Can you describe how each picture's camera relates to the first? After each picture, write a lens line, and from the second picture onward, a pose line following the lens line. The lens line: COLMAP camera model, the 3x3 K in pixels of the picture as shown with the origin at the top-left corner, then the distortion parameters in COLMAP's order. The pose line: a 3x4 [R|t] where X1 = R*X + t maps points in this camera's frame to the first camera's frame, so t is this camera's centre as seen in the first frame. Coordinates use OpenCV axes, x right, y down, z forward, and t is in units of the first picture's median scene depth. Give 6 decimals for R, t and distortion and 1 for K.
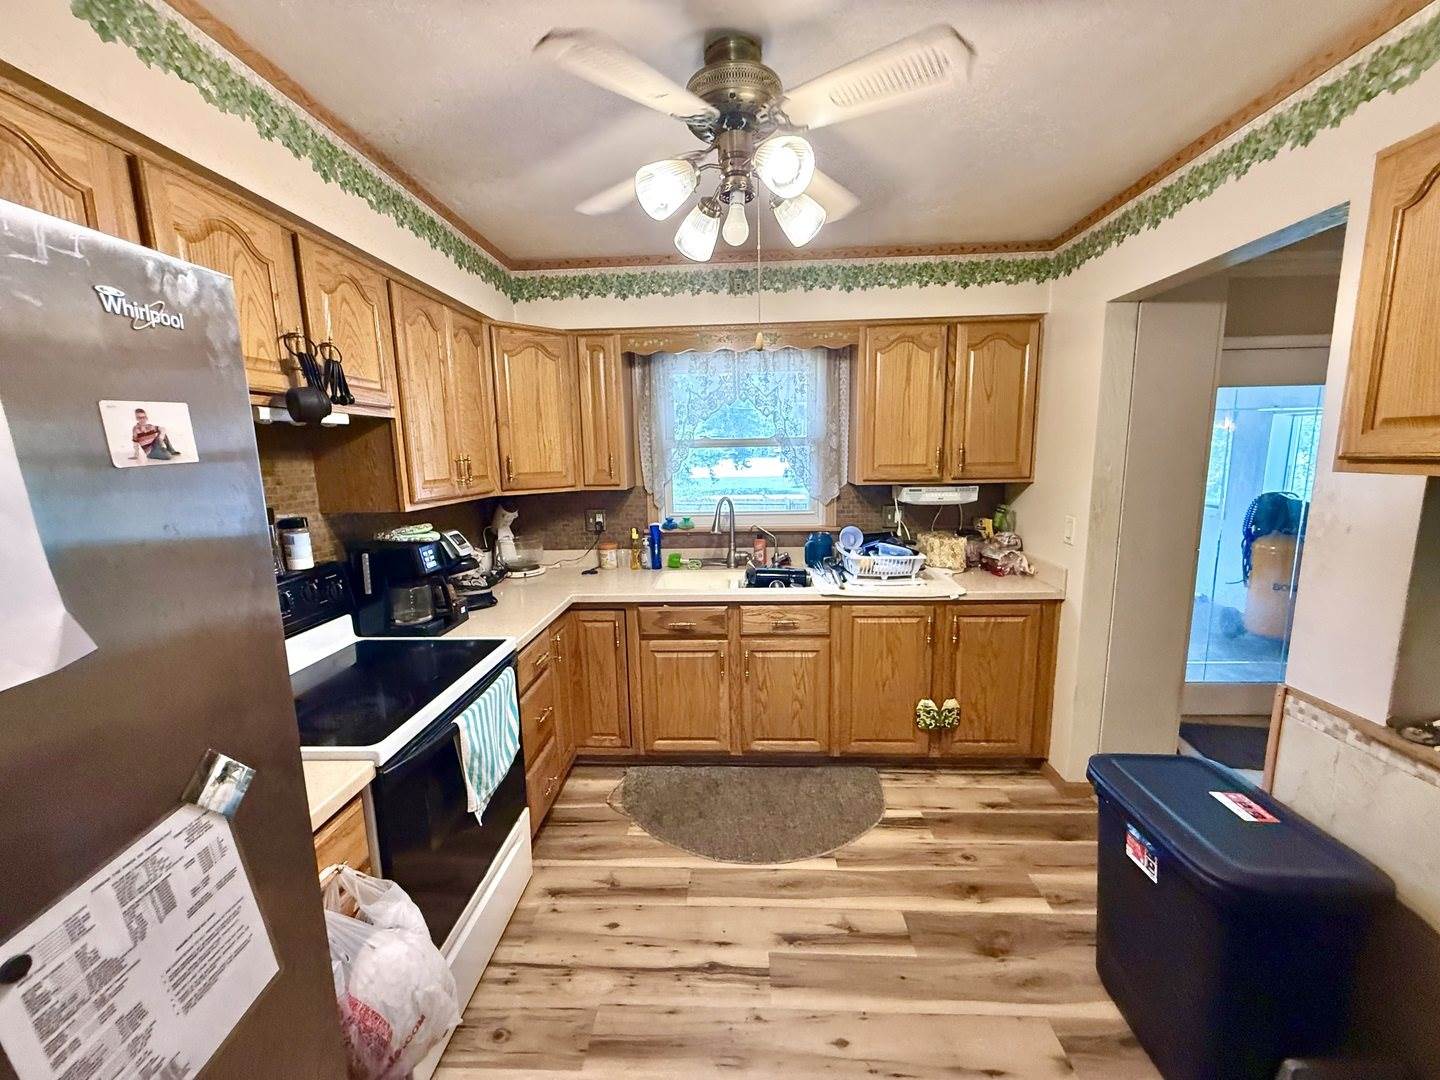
lens RADIAL K [[584.2, 0, 720.0], [0, 584.2, 540.0], [0, 0, 1]] dist [-0.001471, -0.000248]
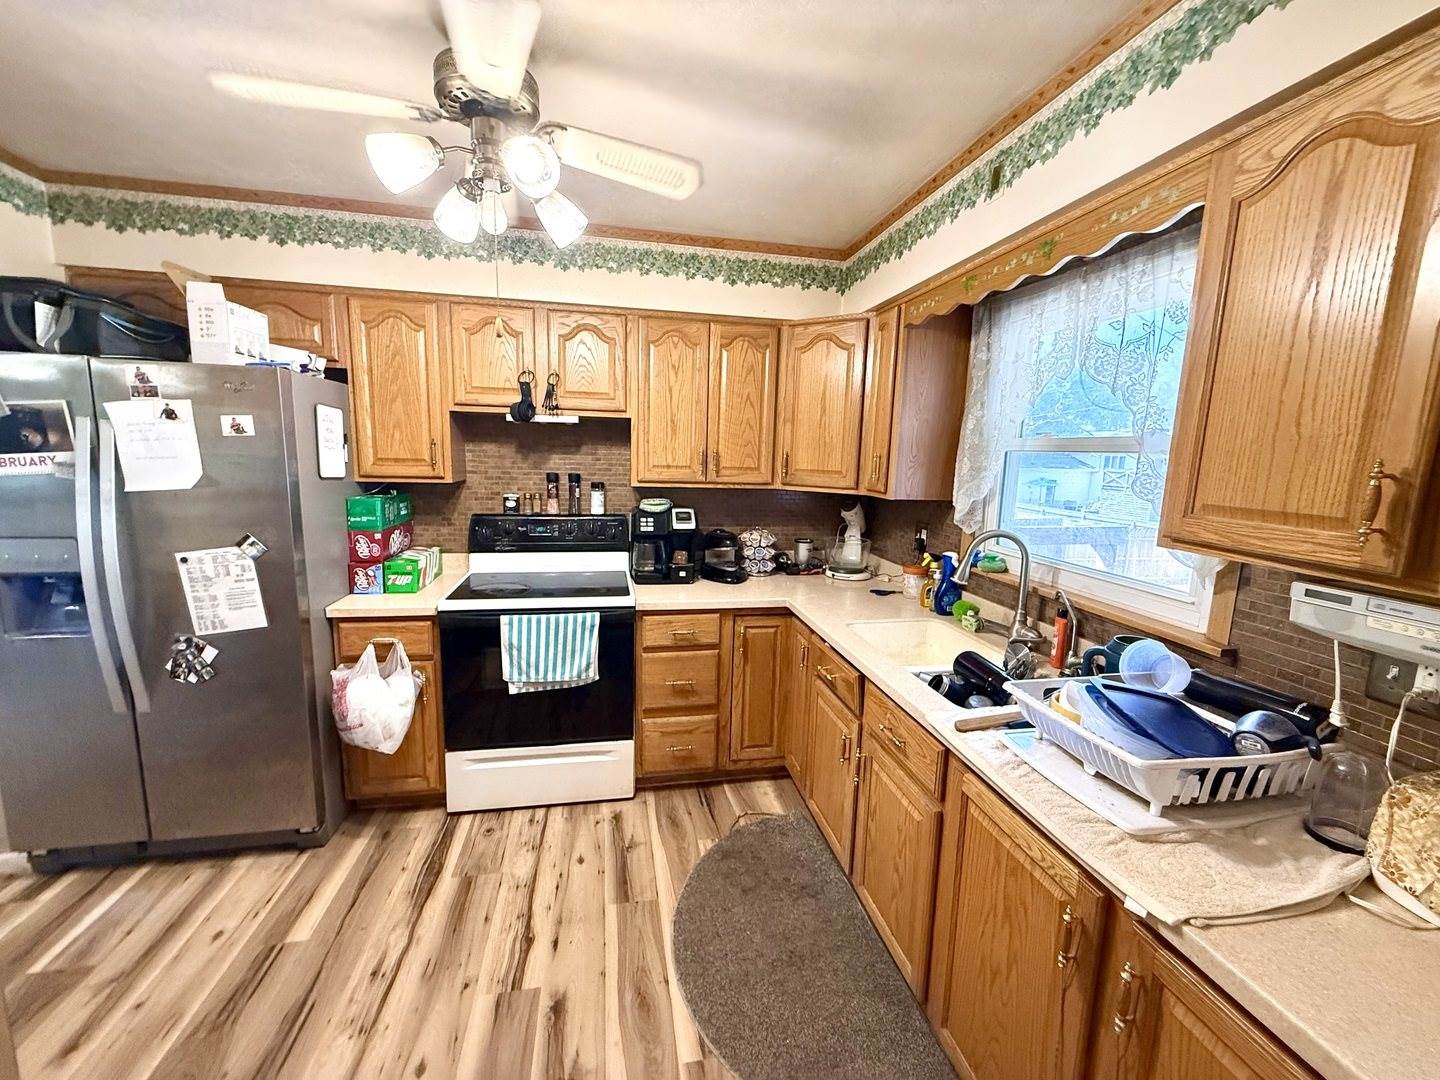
lens RADIAL K [[584.2, 0, 720.0], [0, 584.2, 540.0], [0, 0, 1]] dist [-0.001471, -0.000248]
pose [[0.215891, 0.173353, -0.960906, 0.918059], [-0.178582, 0.974524, 0.135687, -0.160228], [0.959948, 0.142307, 0.241348, 0.958085]]
